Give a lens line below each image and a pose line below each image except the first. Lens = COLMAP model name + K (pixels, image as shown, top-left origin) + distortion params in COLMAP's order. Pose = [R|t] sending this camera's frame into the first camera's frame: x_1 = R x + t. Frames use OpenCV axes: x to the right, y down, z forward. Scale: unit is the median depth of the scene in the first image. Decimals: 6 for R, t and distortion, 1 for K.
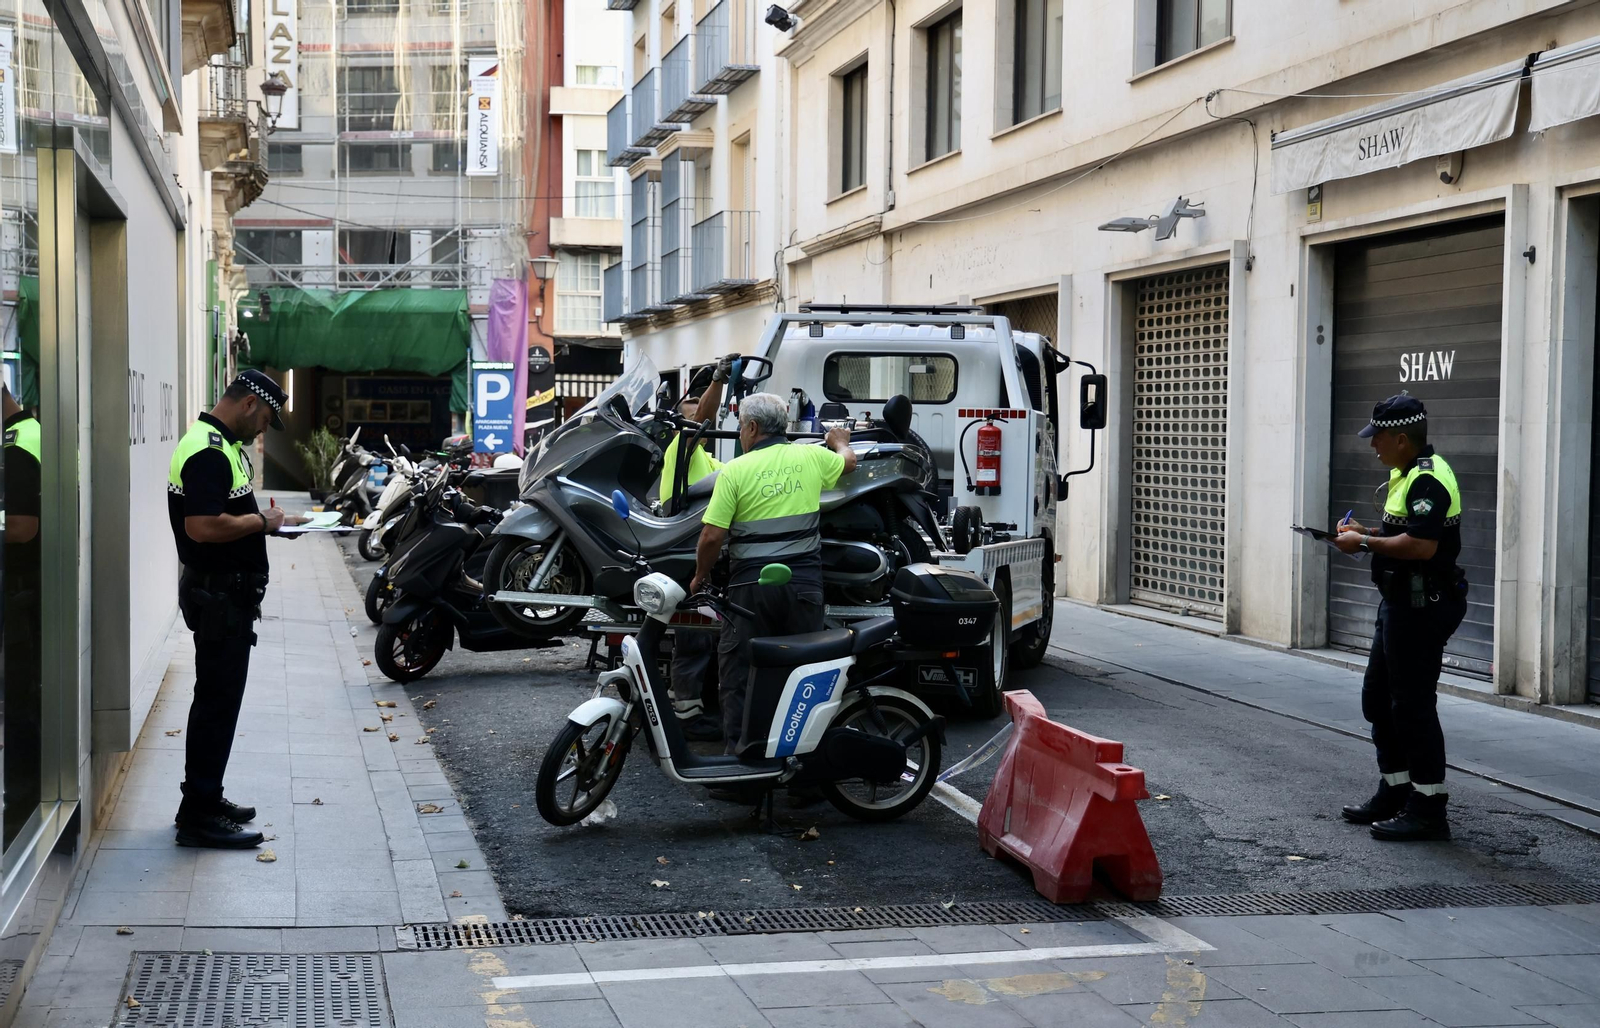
lens RADIAL K [[2247.4, 0, 800.0], [0, 2247.4, 514.0], [0, 0, 1]] dist [0.032607, 0.603973]
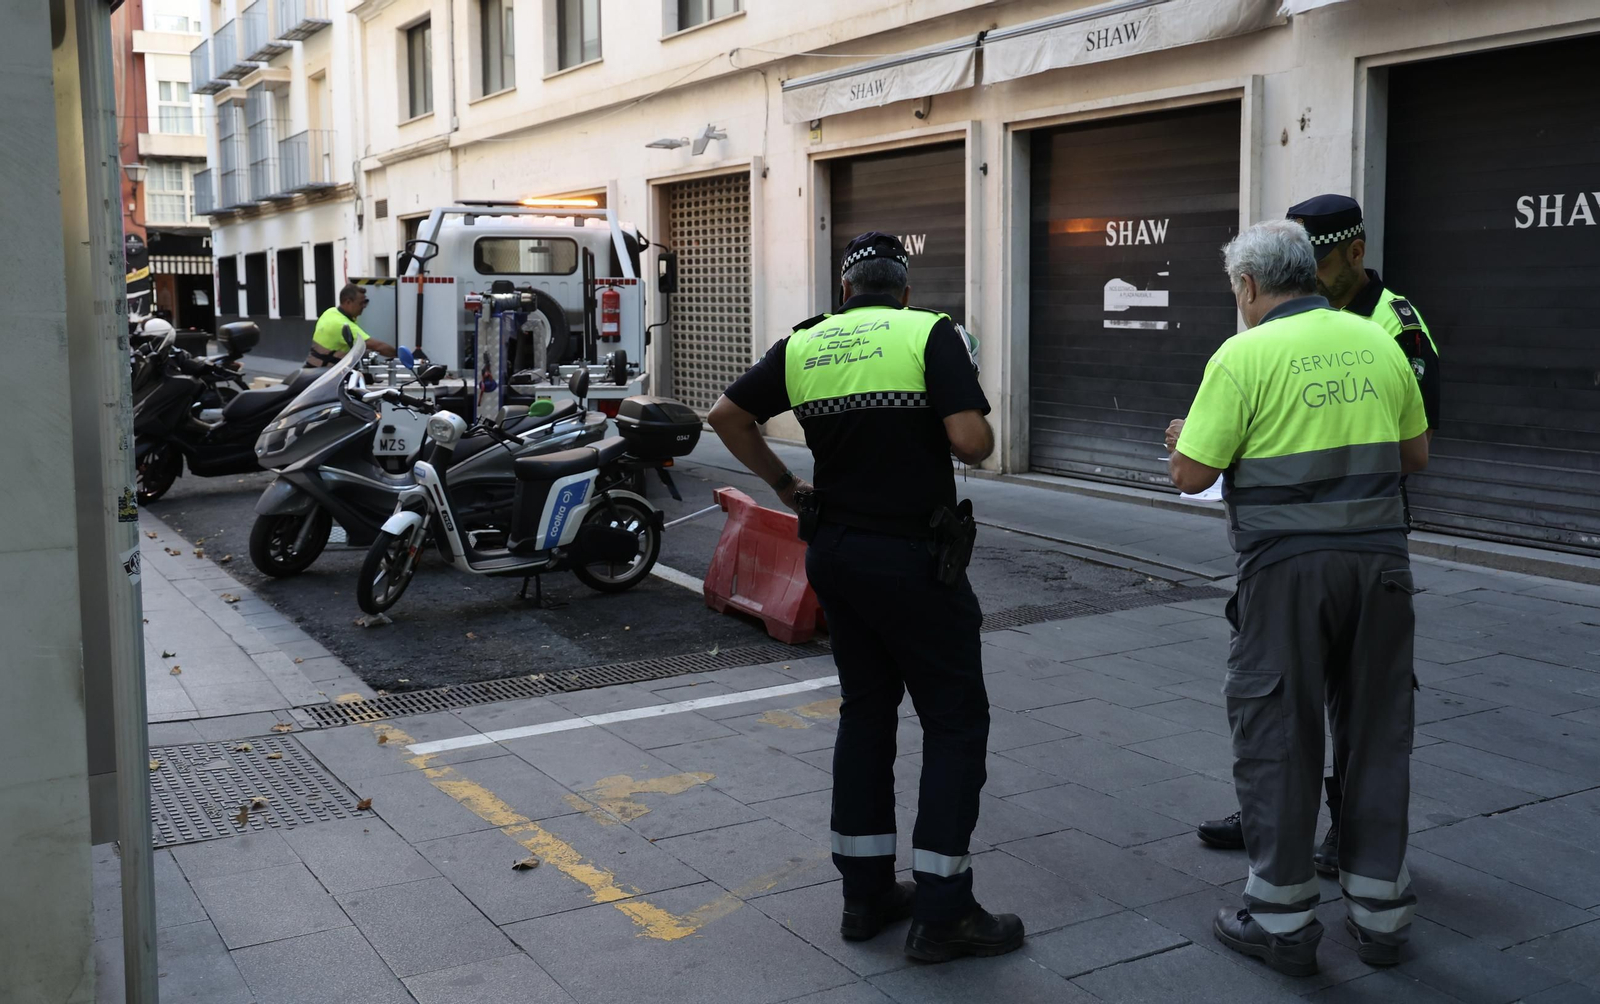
lens RADIAL K [[1561.2, 0, 801.6], [0, 1561.2, 414.6], [0, 0, 1]] dist [0.013811, 0.034613]
pose [[0.948539, -0.040200, 0.314098, -0.096360], [0.027392, 0.998607, 0.045088, -0.003812], [-0.315473, -0.034164, 0.948319, 0.065346]]
